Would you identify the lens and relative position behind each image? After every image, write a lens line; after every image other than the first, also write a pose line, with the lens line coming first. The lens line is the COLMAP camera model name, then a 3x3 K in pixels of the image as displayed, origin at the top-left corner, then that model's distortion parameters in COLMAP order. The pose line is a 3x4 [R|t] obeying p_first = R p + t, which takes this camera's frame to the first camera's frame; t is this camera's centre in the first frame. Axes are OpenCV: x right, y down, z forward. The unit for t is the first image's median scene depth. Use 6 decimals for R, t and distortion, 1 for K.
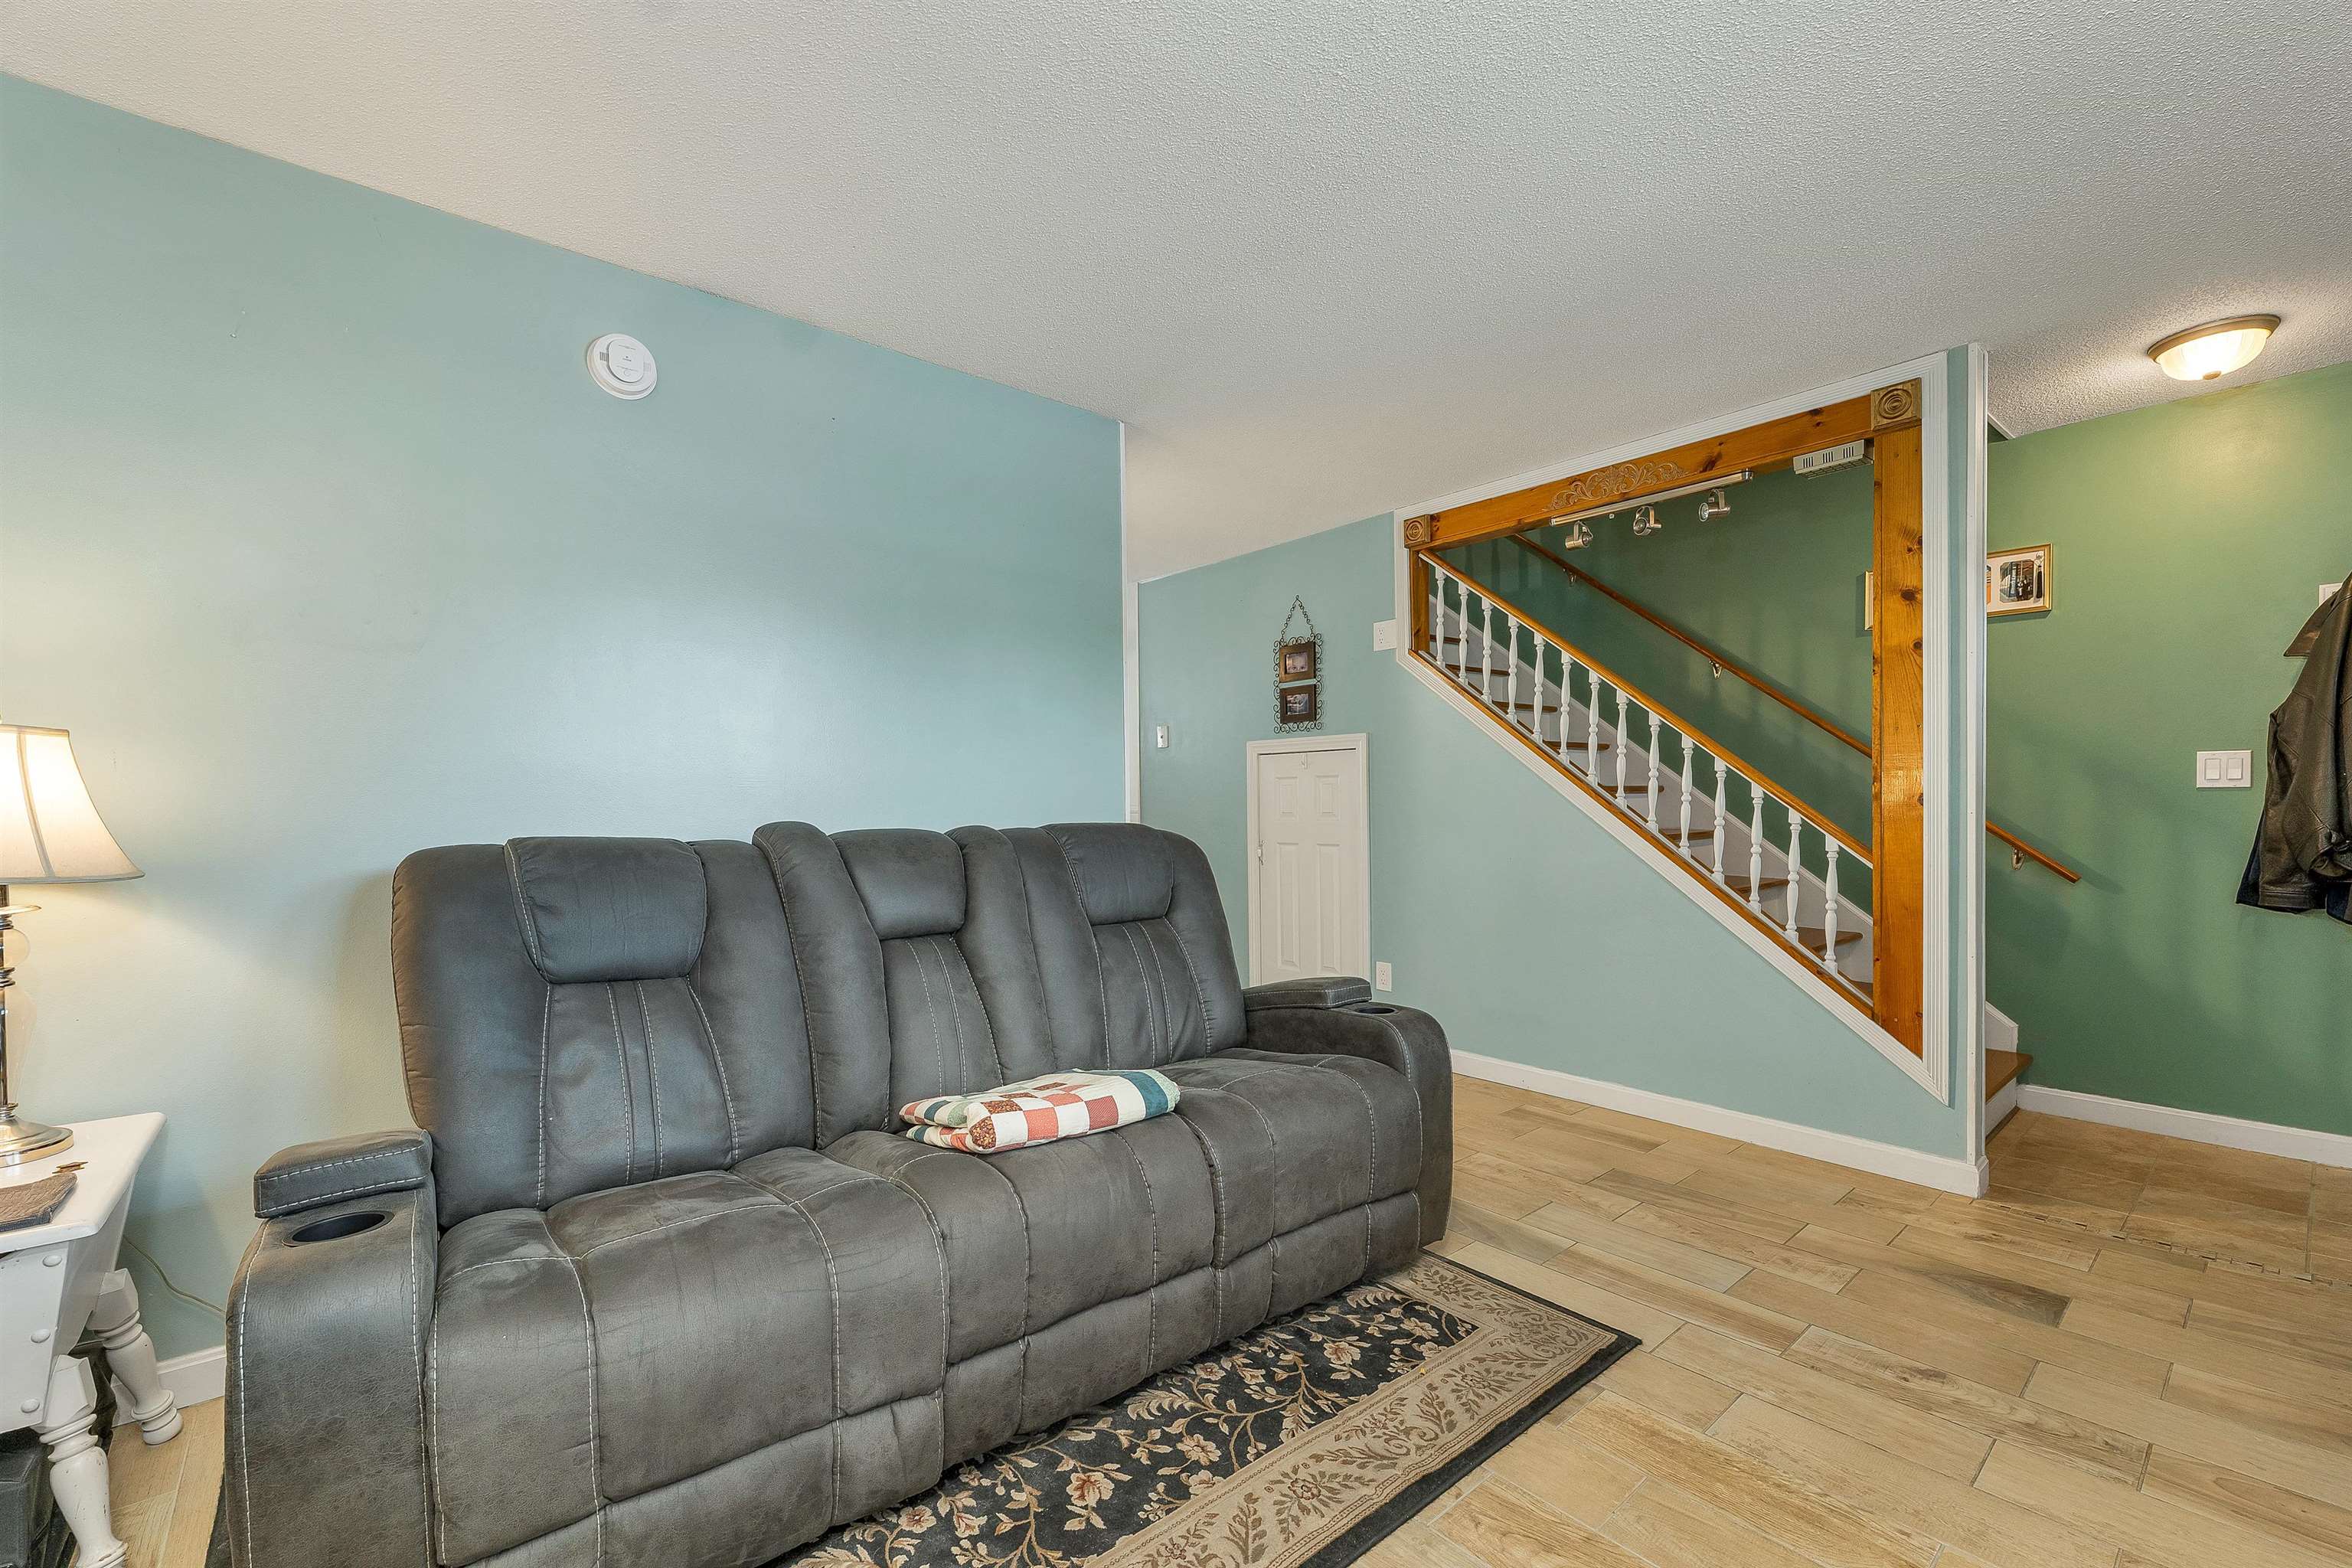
lens RADIAL K [[978.5, 0, 1170.8], [0, 978.5, 808.3], [0, 0, 1]] dist [-0.001222, -0.000040]
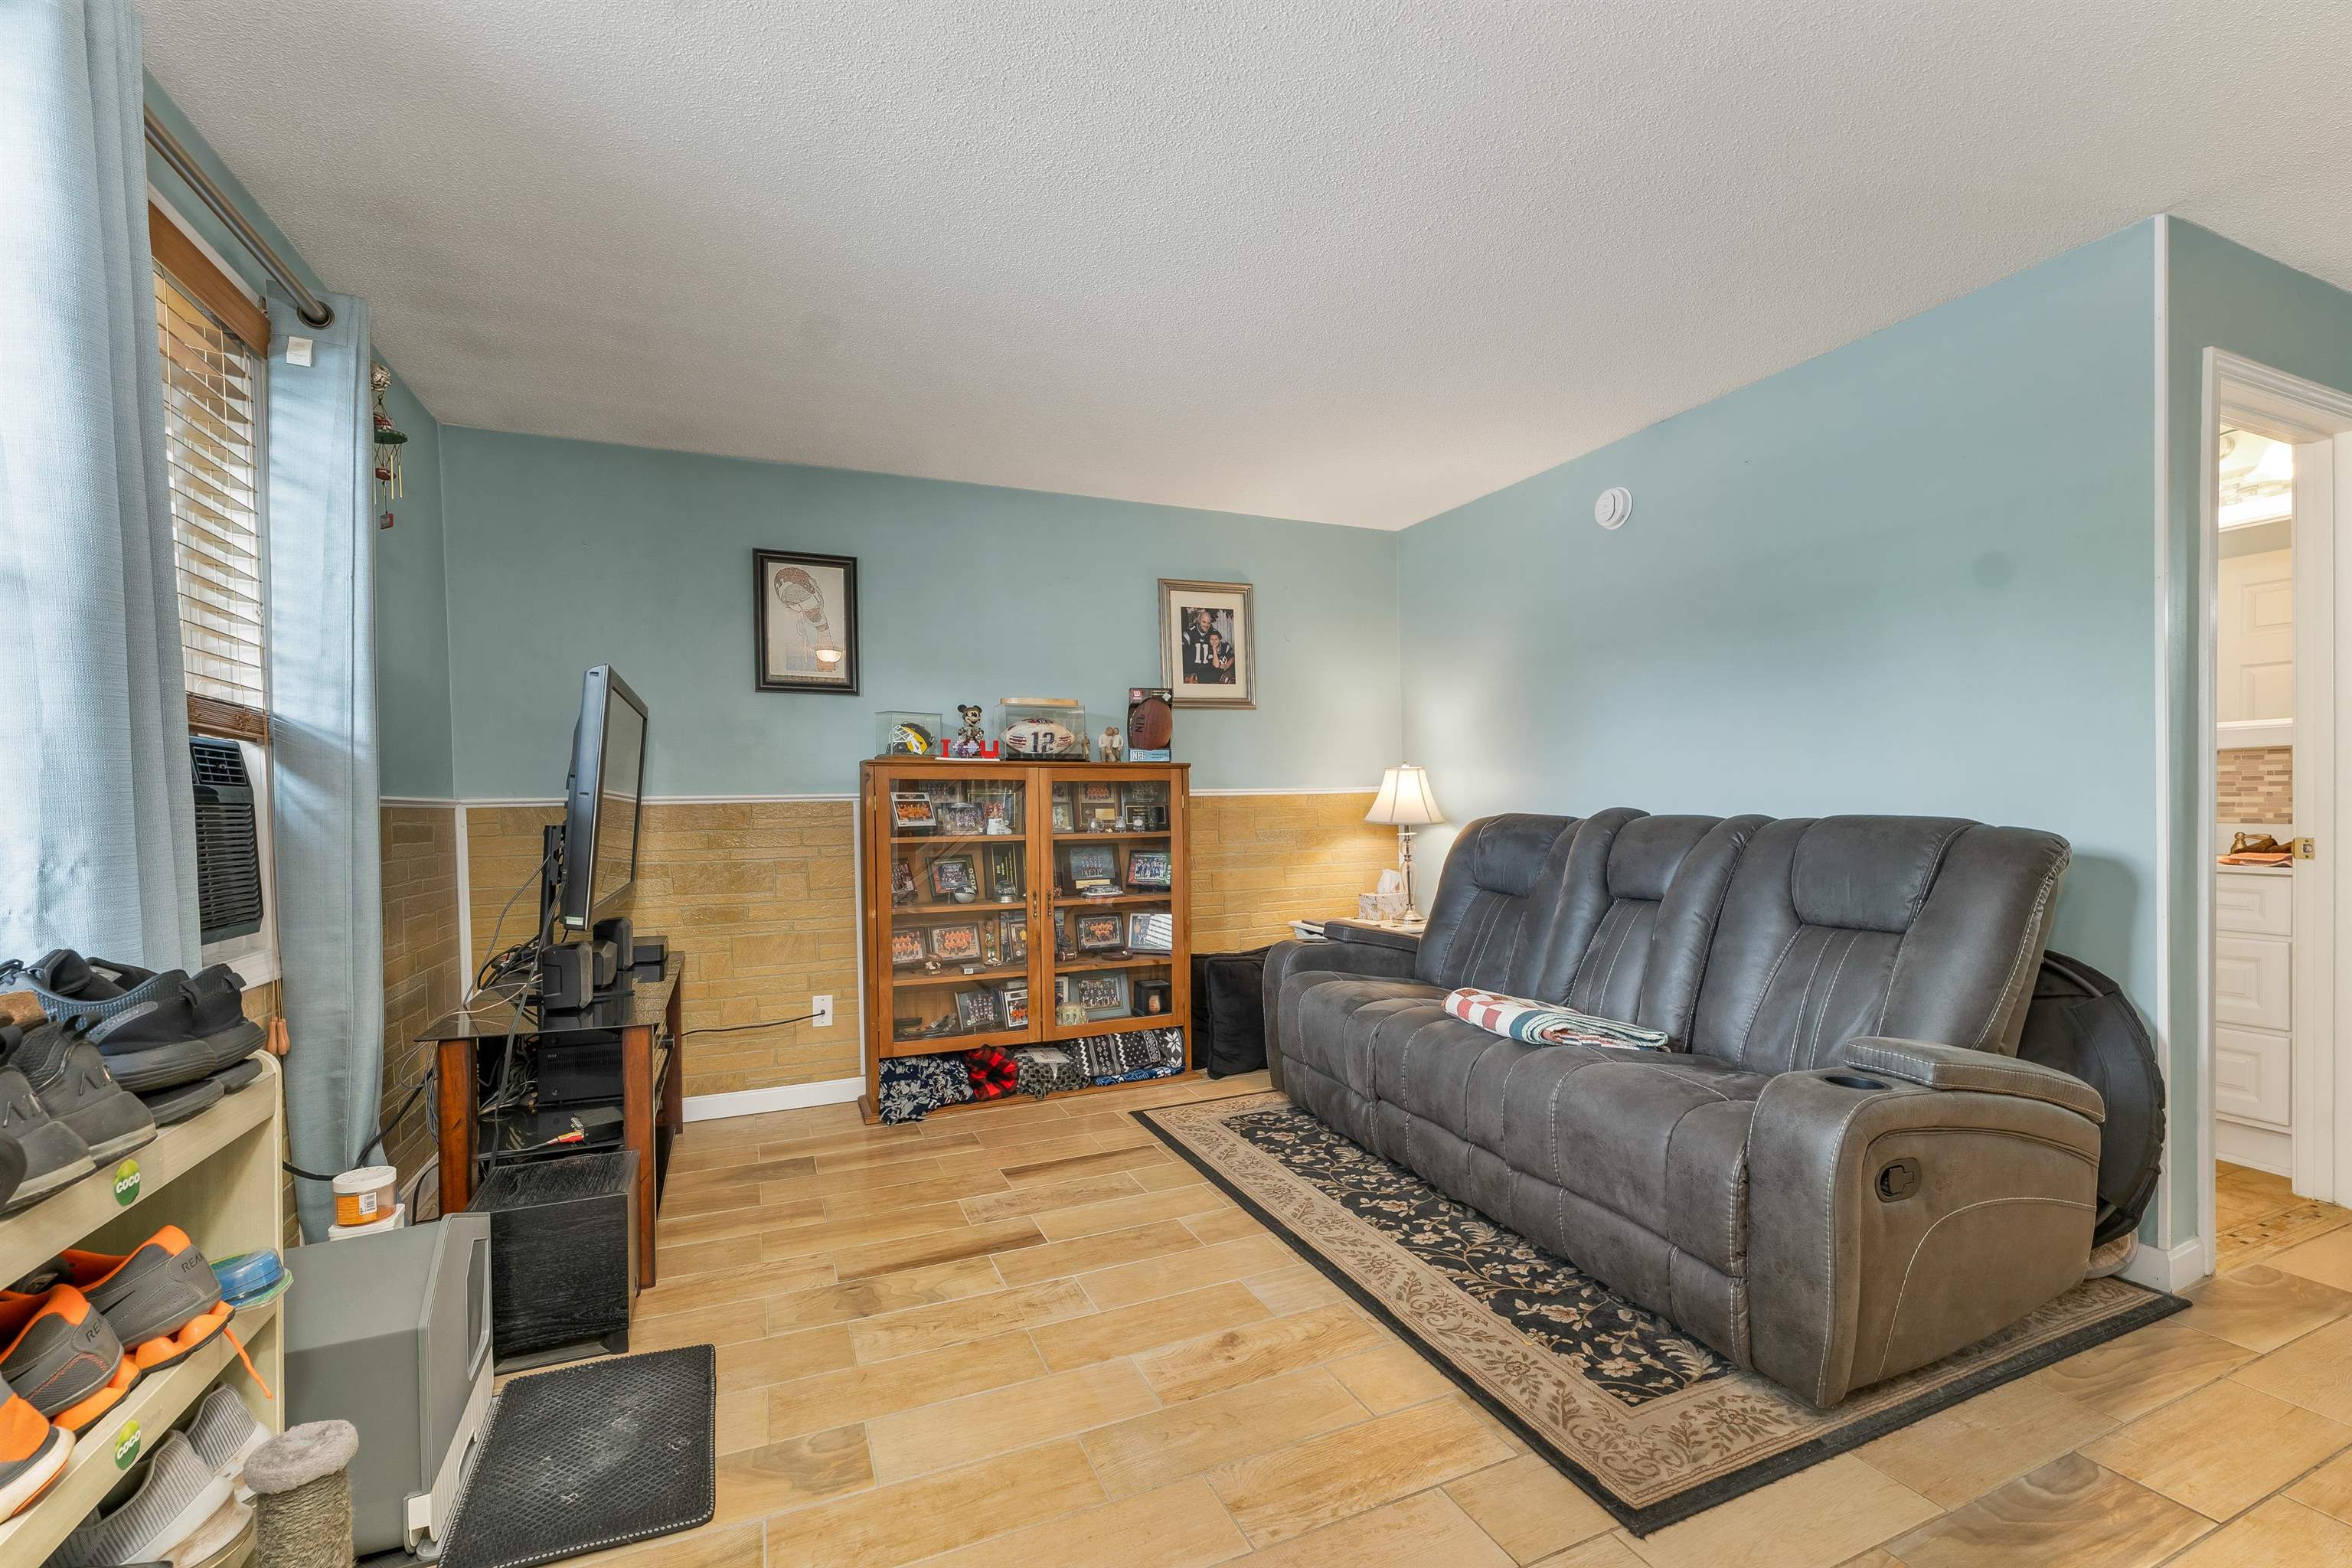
lens RADIAL K [[978.5, 0, 1170.8], [0, 978.5, 808.3], [0, 0, 1]] dist [-0.001222, -0.000040]
pose [[-0.285955, 0.021959, -0.957992, 0.944647], [0.009831, 0.999752, 0.019982, -0.015805], [0.958193, -0.003704, -0.286100, 0.648559]]
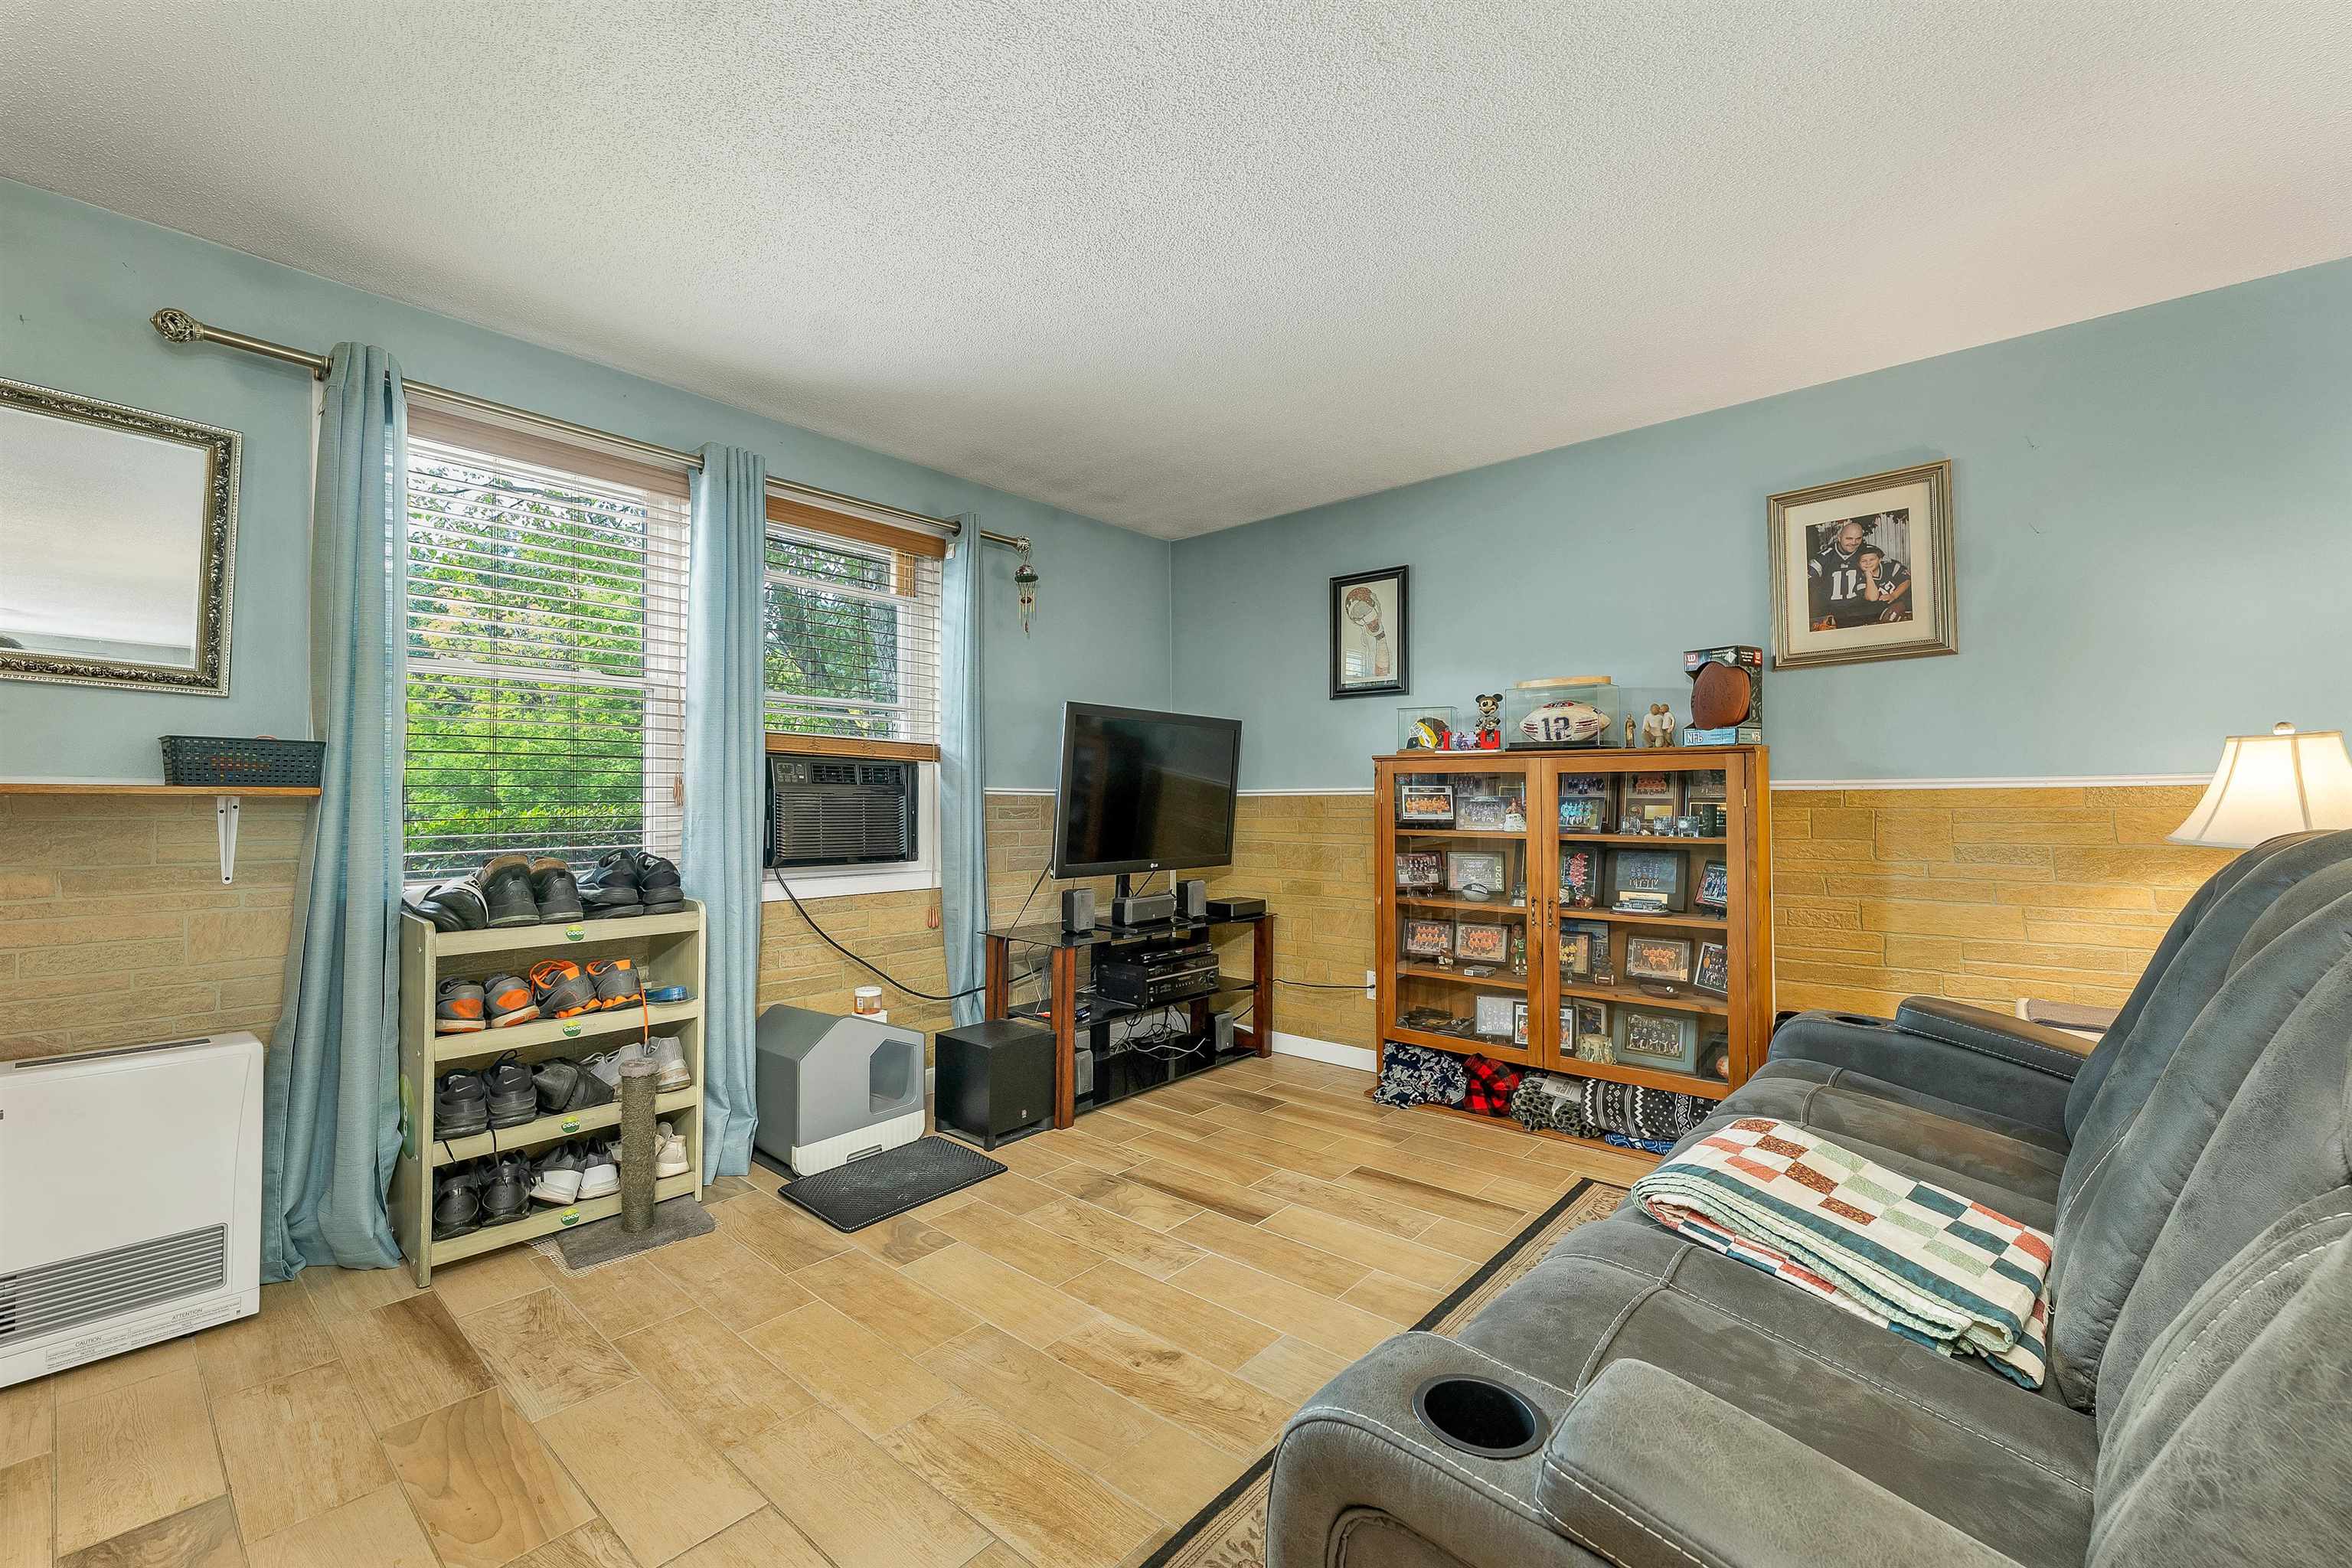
lens RADIAL K [[964.7, 0, 1178.5], [0, 964.7, 774.8], [0, 0, 1]] dist [-0.000048, -0.000037]
pose [[-0.987068, 0.009330, -0.160030, 0.325923], [0.012300, 0.999770, -0.017578, -0.010619], [0.159829, -0.019319, -0.986956, 1.189074]]
